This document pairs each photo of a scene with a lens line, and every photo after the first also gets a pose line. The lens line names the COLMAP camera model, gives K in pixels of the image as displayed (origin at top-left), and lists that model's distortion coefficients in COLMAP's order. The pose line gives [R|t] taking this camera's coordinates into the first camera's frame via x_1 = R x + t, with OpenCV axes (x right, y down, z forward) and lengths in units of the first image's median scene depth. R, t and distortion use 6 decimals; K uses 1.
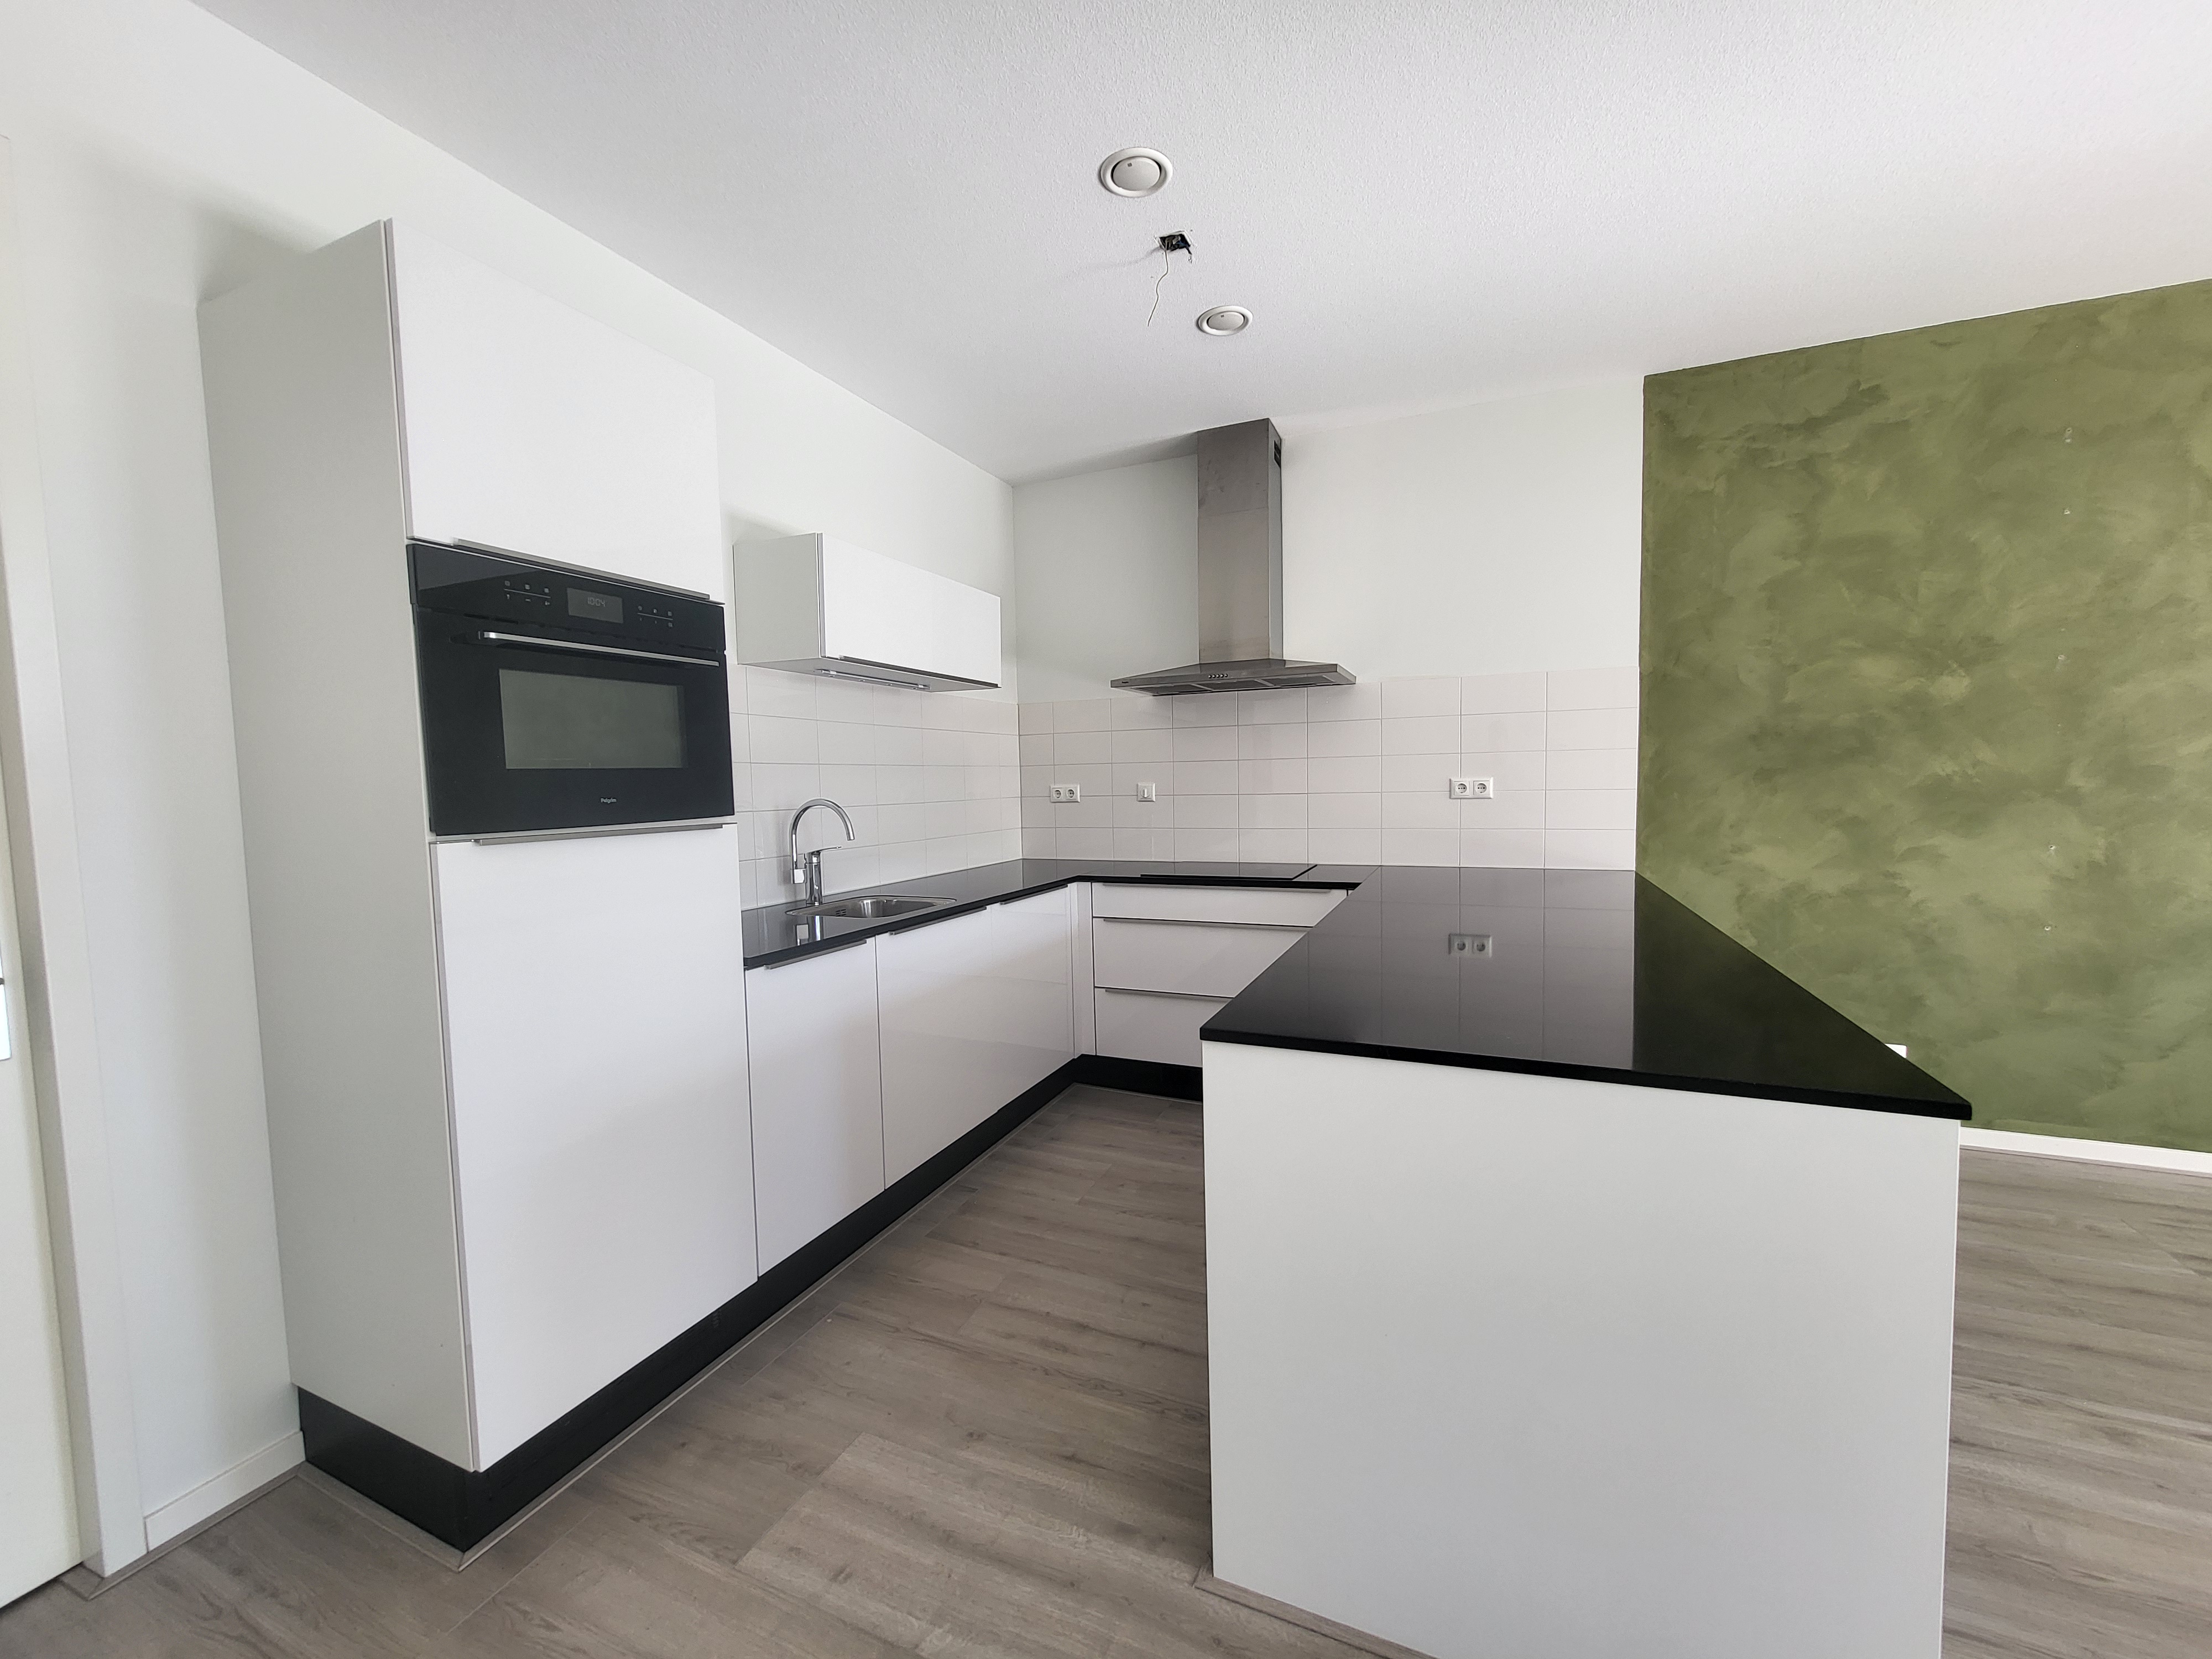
lens RADIAL K [[856.5, 0, 1120.3], [0, 856.5, 840.6], [0, 0, 1]] dist [-0.007321, -0.000230]
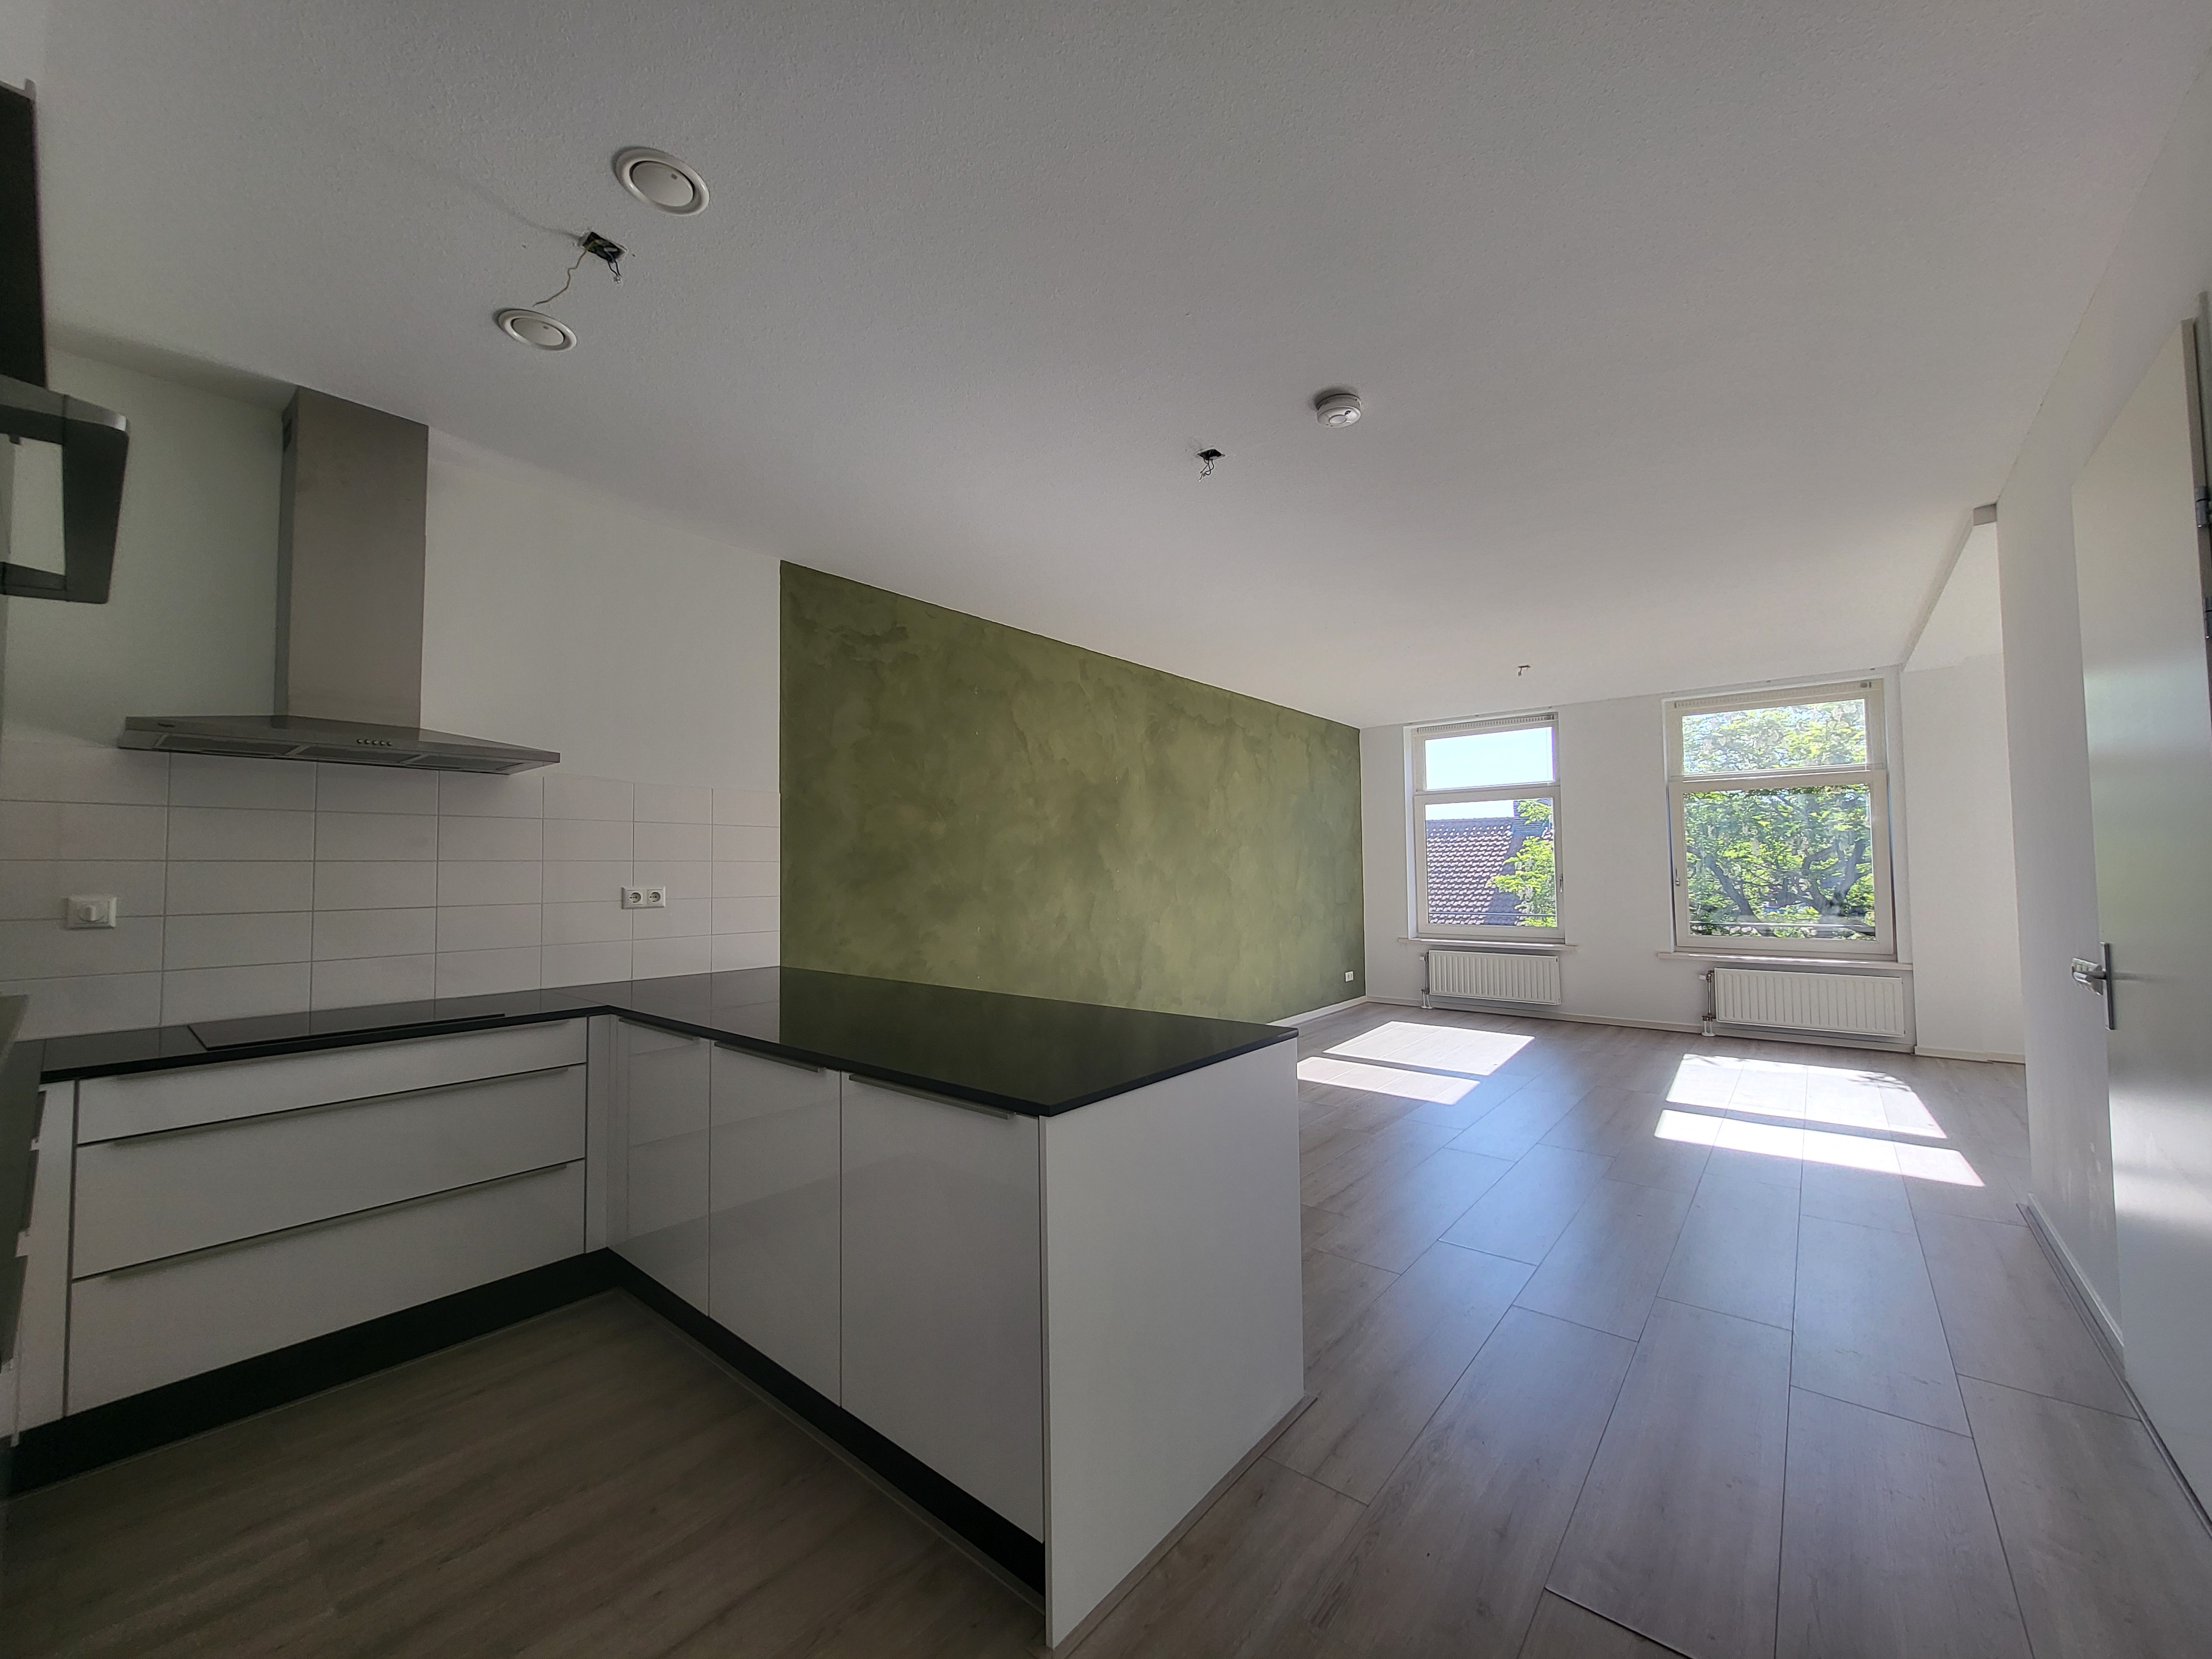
lens RADIAL K [[856.5, 0, 1104.0], [0, 856.5, 835.8], [0, 0, 1]] dist [-0.007321, -0.000230]
pose [[0.282274, 0.060120, 0.957448, -0.425695], [0.077315, 0.993362, -0.085169, -0.008874], [-0.956213, 0.098066, 0.275752, 0.261438]]
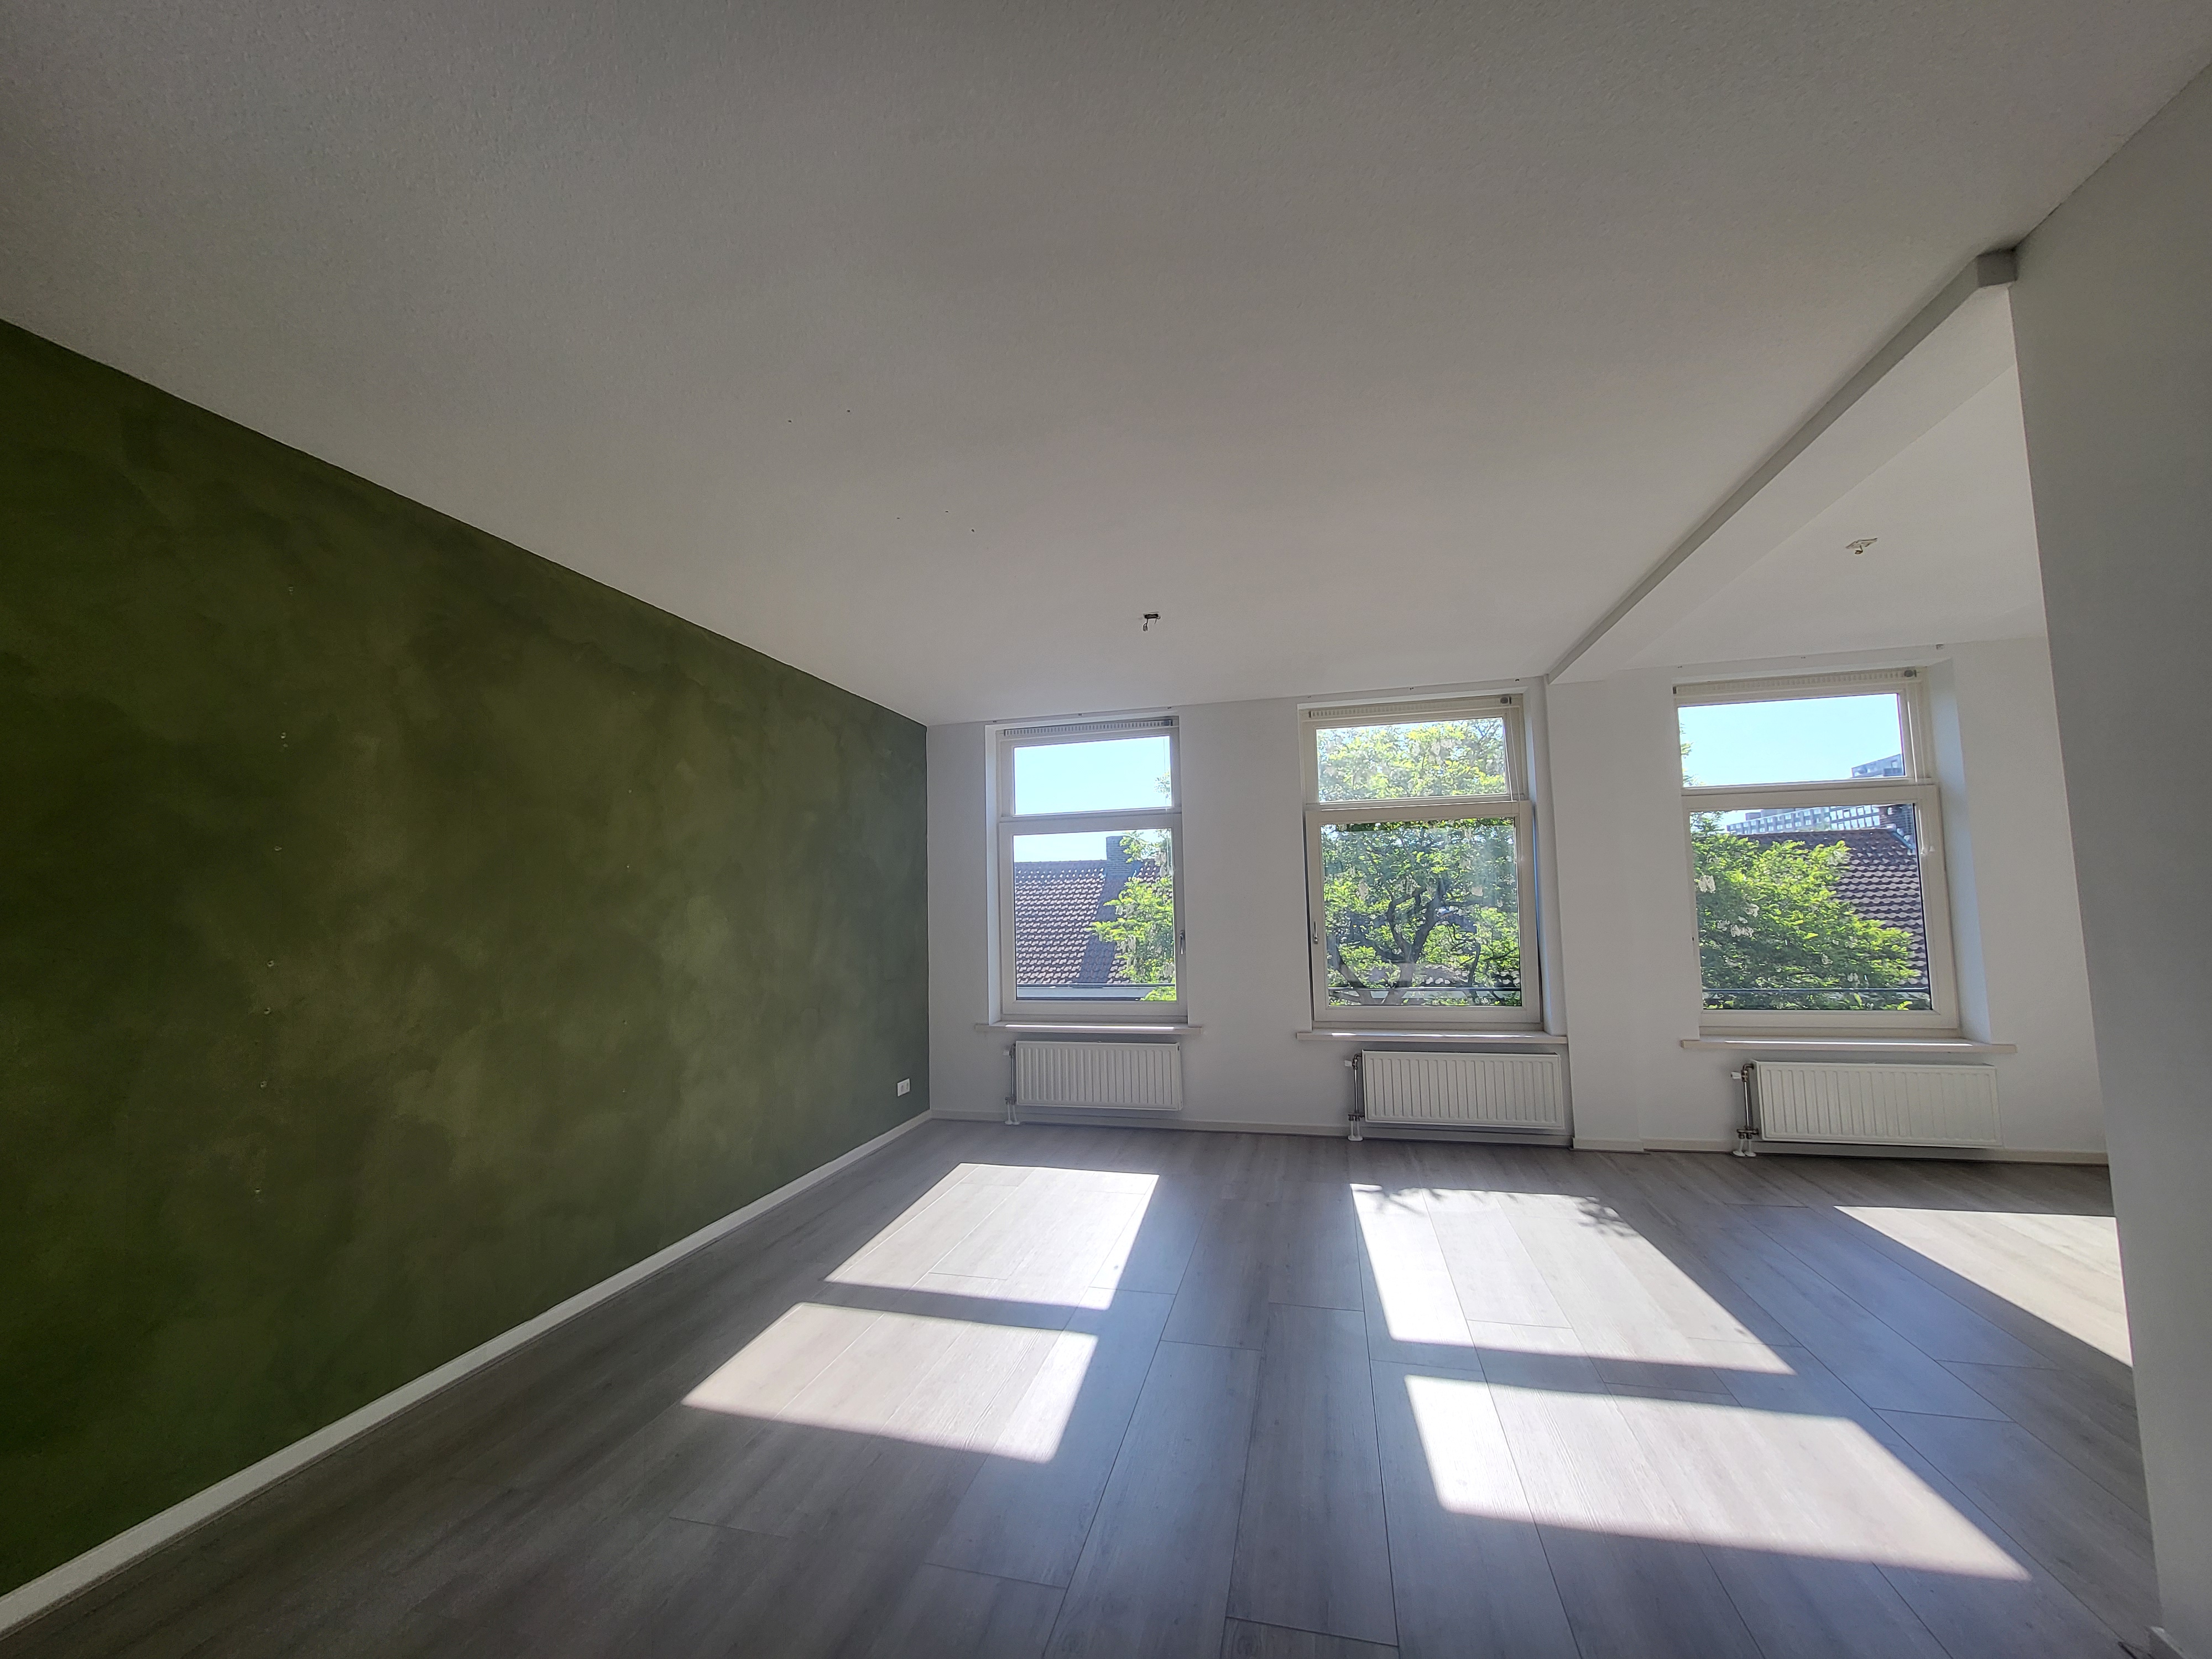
lens RADIAL K [[856.5, 0, 1105.7], [0, 856.5, 839.2], [0, 0, 1]] dist [-0.007321, -0.000230]
pose [[-0.162726, 0.102825, 0.981299, 0.524557], [0.102864, 0.990903, -0.086774, -0.058325], [-0.981295, 0.086820, -0.171823, 0.151870]]
